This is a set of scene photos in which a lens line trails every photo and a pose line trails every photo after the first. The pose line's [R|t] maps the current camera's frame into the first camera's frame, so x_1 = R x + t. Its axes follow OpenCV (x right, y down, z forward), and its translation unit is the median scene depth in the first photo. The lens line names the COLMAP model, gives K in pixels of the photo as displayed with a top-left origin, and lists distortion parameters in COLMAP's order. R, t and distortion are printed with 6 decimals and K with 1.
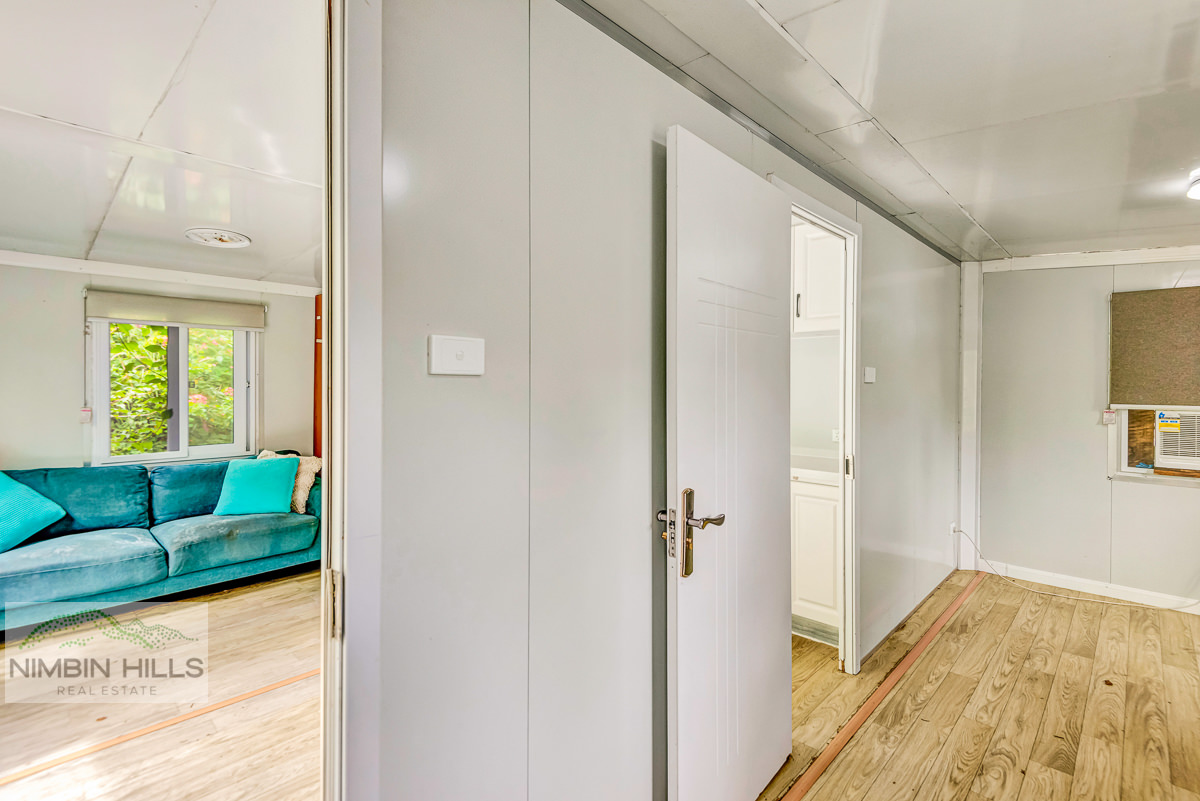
lens RADIAL K [[553.3, 0, 602.8], [0, 553.3, 392.5], [0, 0, 1]] dist [0.004804, -0.001310]
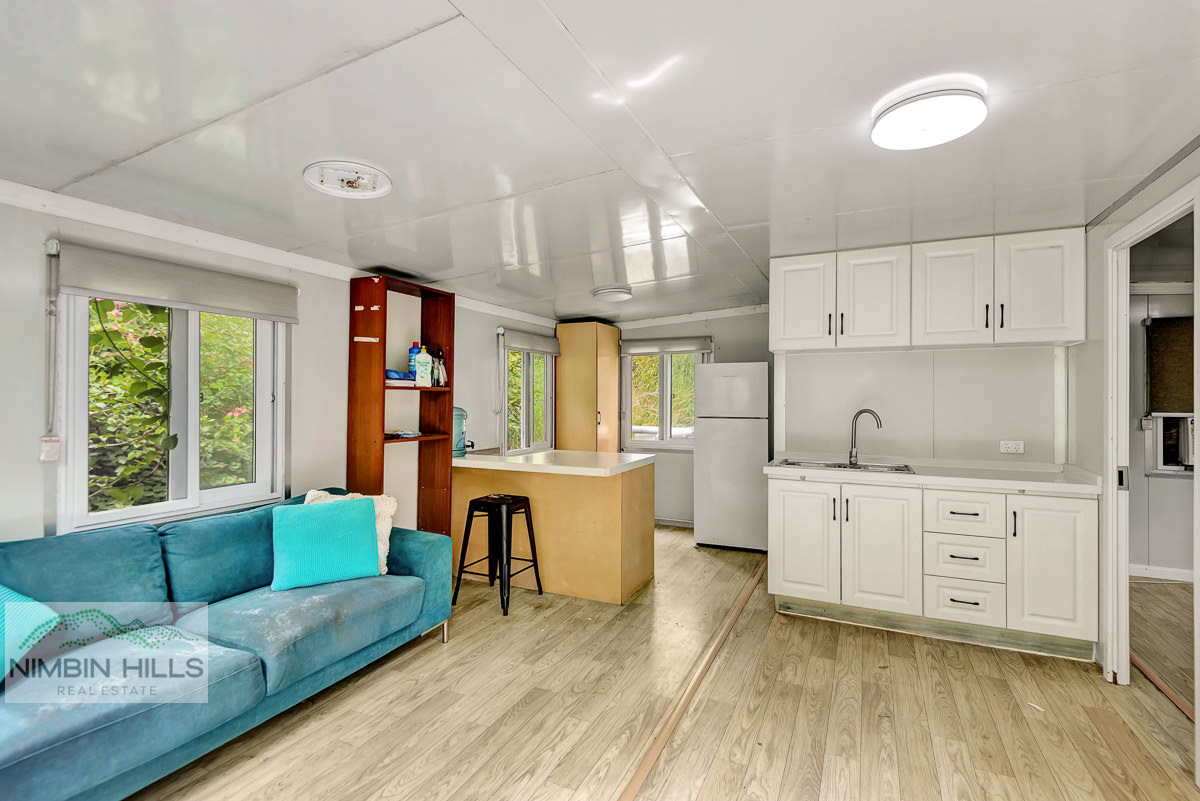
lens RADIAL K [[553.3, 0, 596.3], [0, 553.3, 399.5], [0, 0, 1]] dist [0.004804, -0.001310]
pose [[0.951570, -0.003546, 0.307412, -0.566926], [0.006544, 0.999941, -0.008722, -0.004054], [-0.307363, 0.010311, 0.951537, 0.247273]]
